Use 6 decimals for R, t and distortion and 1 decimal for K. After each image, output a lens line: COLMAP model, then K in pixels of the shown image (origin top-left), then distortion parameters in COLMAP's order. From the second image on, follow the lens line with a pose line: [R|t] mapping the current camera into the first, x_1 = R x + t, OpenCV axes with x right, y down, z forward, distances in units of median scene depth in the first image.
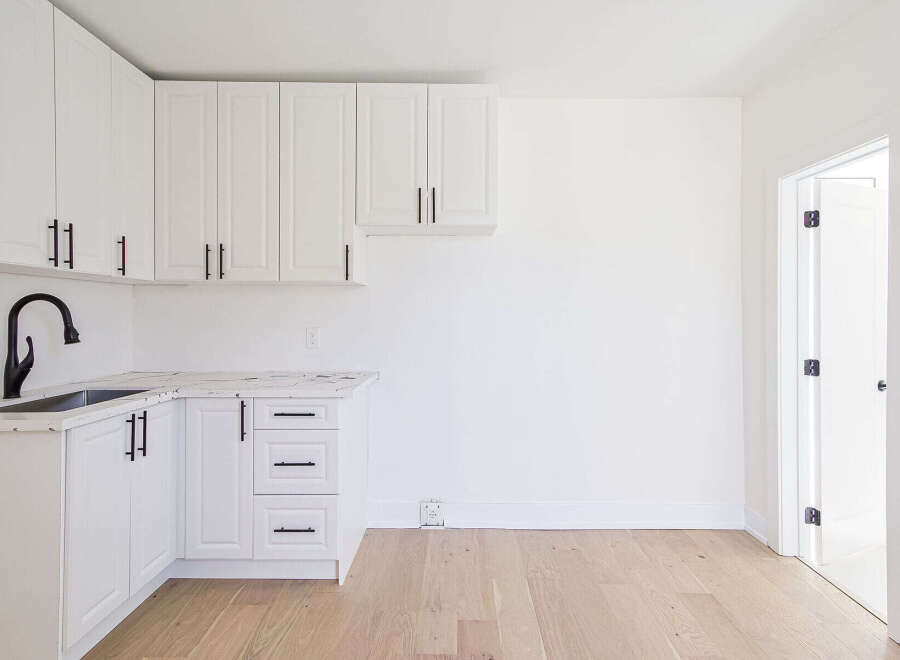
lens RADIAL K [[483.3, 0, 446.7], [0, 483.3, 315.7], [0, 0, 1]] dist [0.012607, 0.000110]
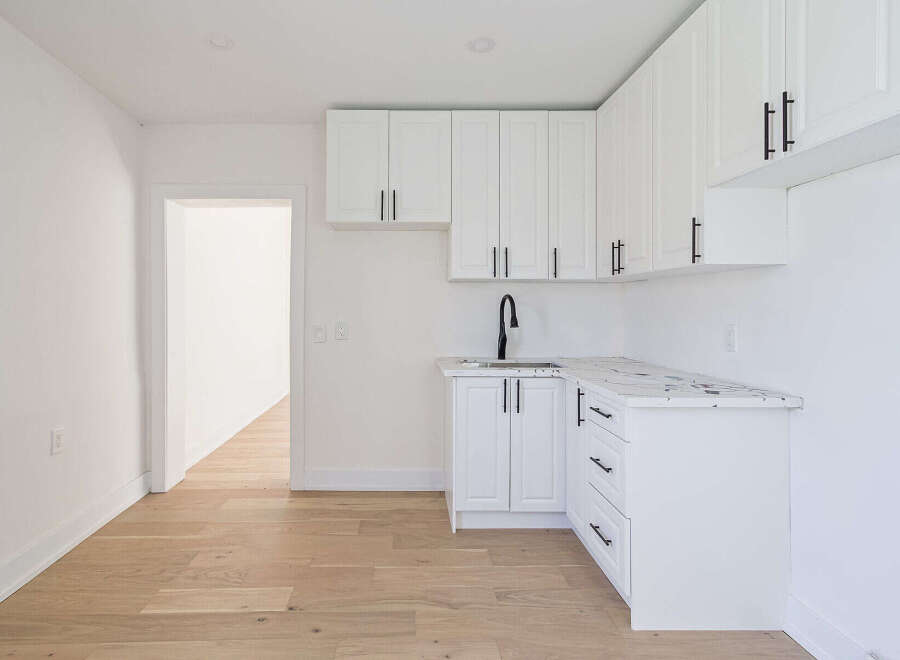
lens RADIAL K [[473.6, 0, 427.0], [0, 473.6, 305.7], [0, 0, 1]] dist [0.004393, 0.000827]
pose [[0.029118, -0.003554, -0.999570, 0.595751], [-0.002215, 0.999991, -0.003620, -0.002959], [0.999574, 0.002319, 0.029110, 0.614157]]
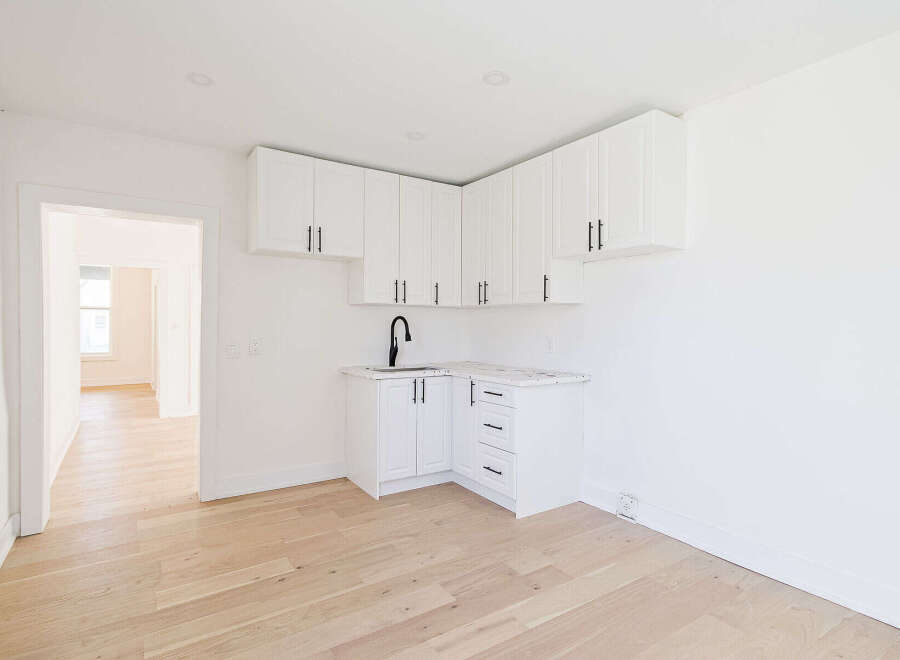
lens RADIAL K [[470.1, 0, 450.0], [0, 470.1, 330.0], [0, 0, 1]] dist [0.004827, 0.001441]
pose [[0.558532, 0.012310, -0.829392, 0.799945], [-0.006670, 0.999924, 0.010349, -0.007857], [0.829456, -0.000249, 0.558571, 0.069894]]
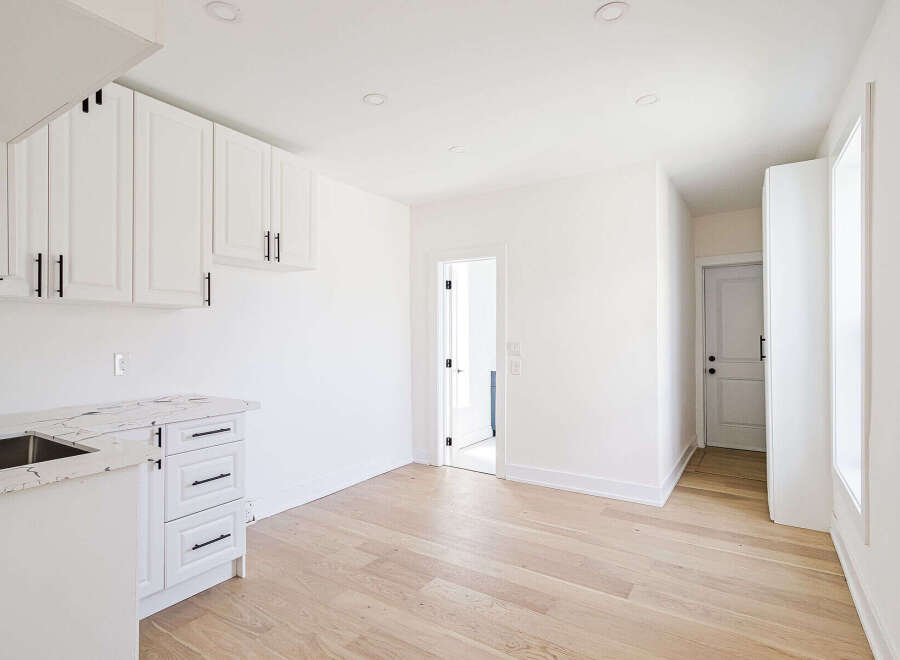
lens RADIAL K [[470.1, 0, 450.0], [0, 470.1, 330.0], [0, 0, 1]] dist [0.004827, 0.001441]
pose [[0.546063, 0.002497, 0.837741, -0.869241], [0.006382, 0.999954, -0.007140, -0.009824], [-0.837720, 0.009246, 0.546022, -0.006438]]
